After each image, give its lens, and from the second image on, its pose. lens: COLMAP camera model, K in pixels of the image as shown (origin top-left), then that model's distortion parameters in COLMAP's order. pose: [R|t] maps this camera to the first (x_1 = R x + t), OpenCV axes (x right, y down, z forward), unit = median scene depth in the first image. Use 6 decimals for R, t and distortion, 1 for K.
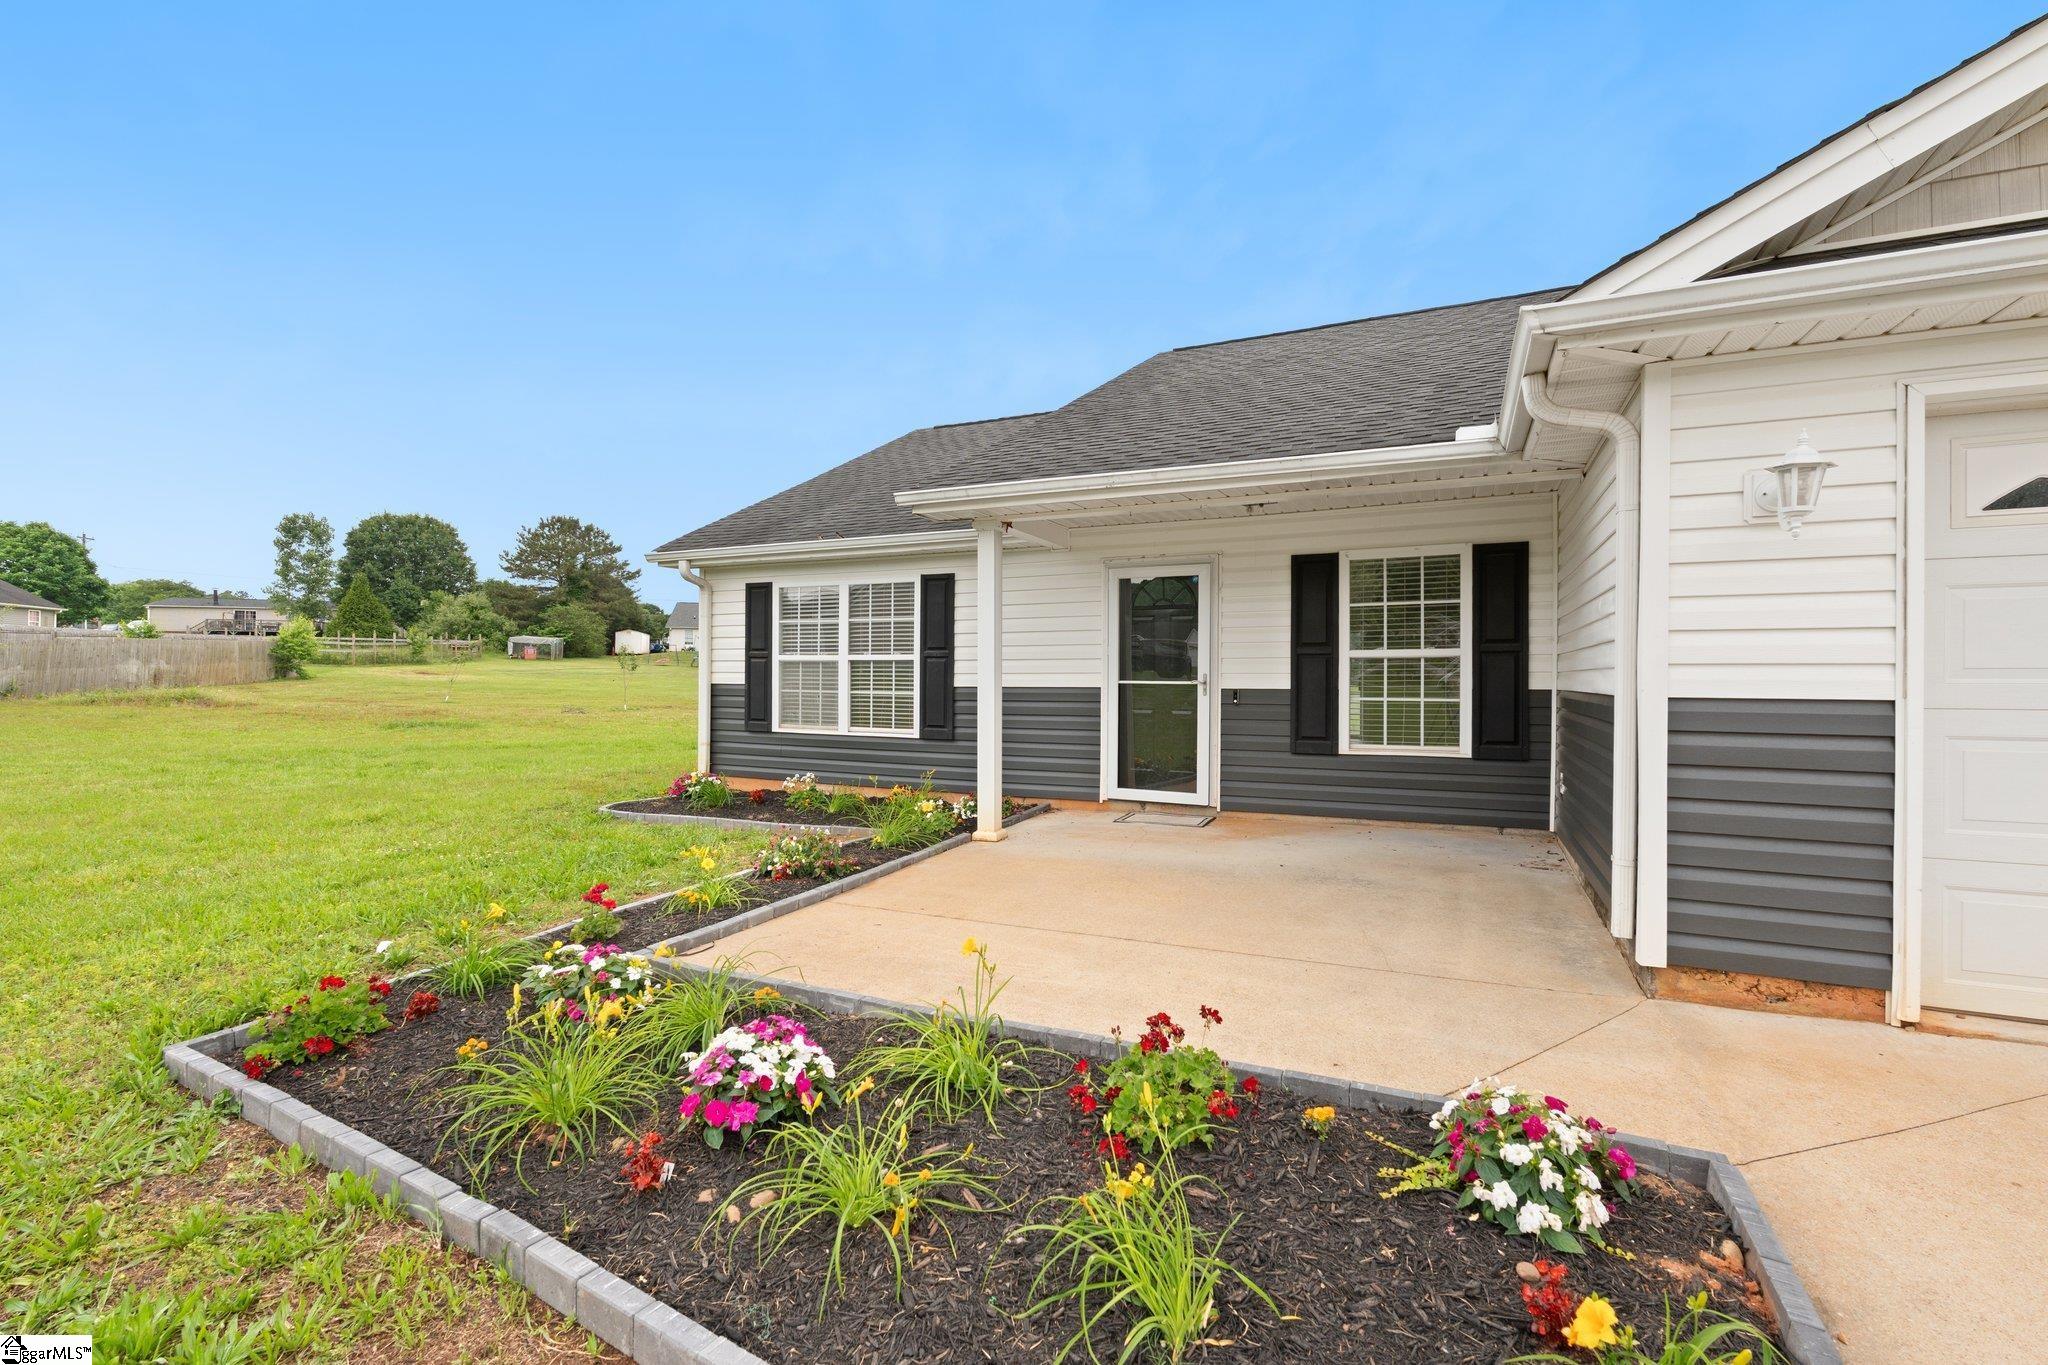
lens RADIAL K [[896.5, 0, 1035.8], [0, 896.5, 681.6], [0, 0, 1]] dist [-0.003319, -0.000263]
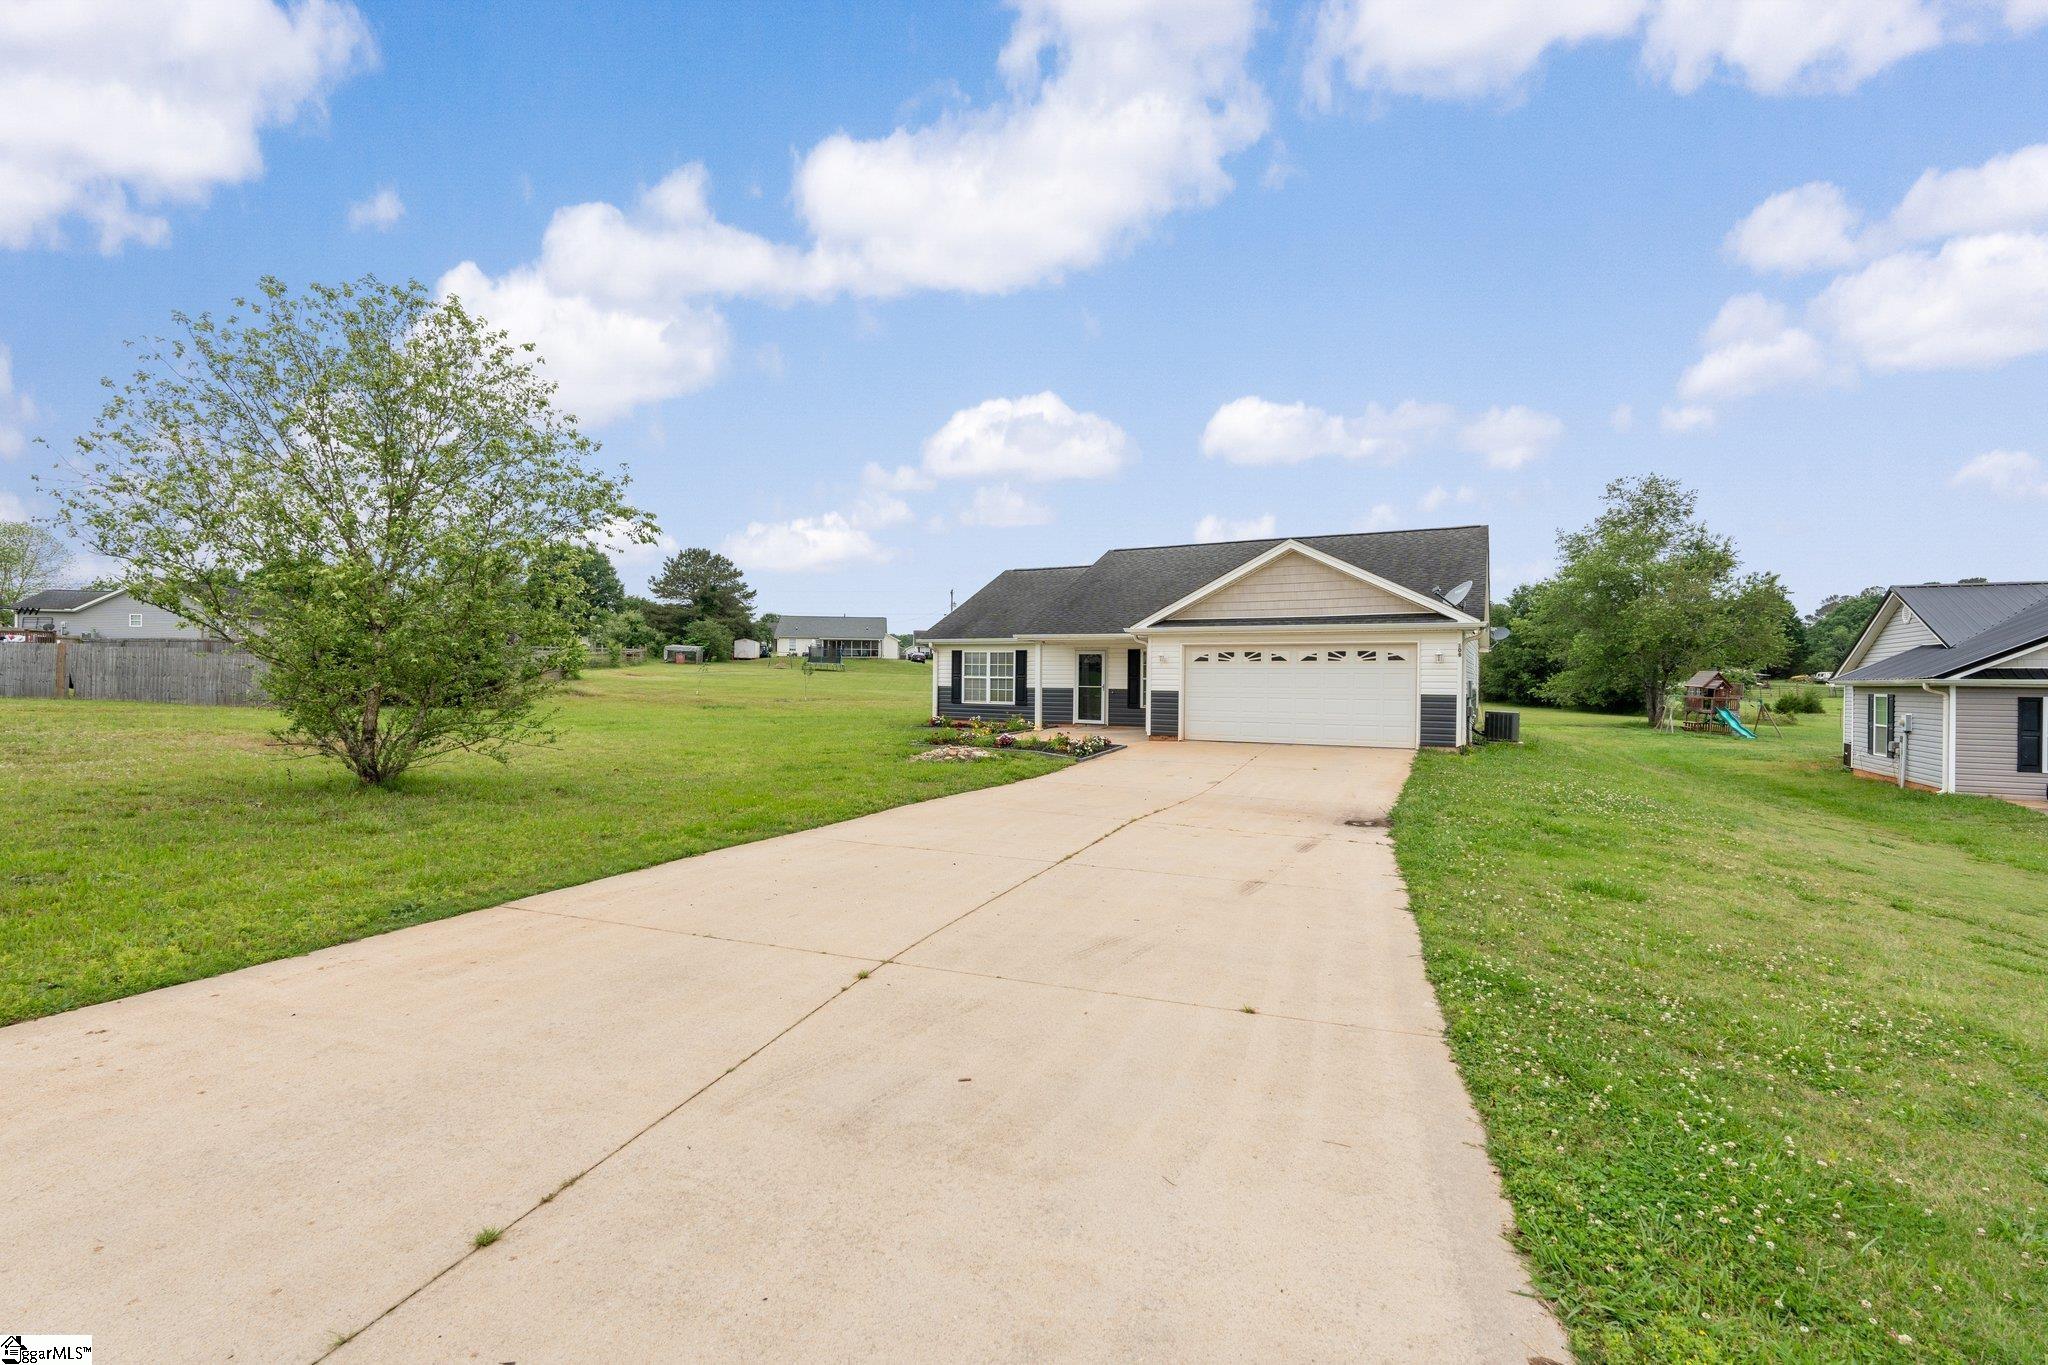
lens RADIAL K [[896.5, 0, 1033.2], [0, 896.5, 683.5], [0, 0, 1]] dist [-0.003319, -0.000263]
pose [[0.998298, 0.005575, -0.058054, 0.116347], [-0.005454, 0.999983, 0.002244, -0.016835], [0.058065, -0.001924, 0.998311, -2.210892]]
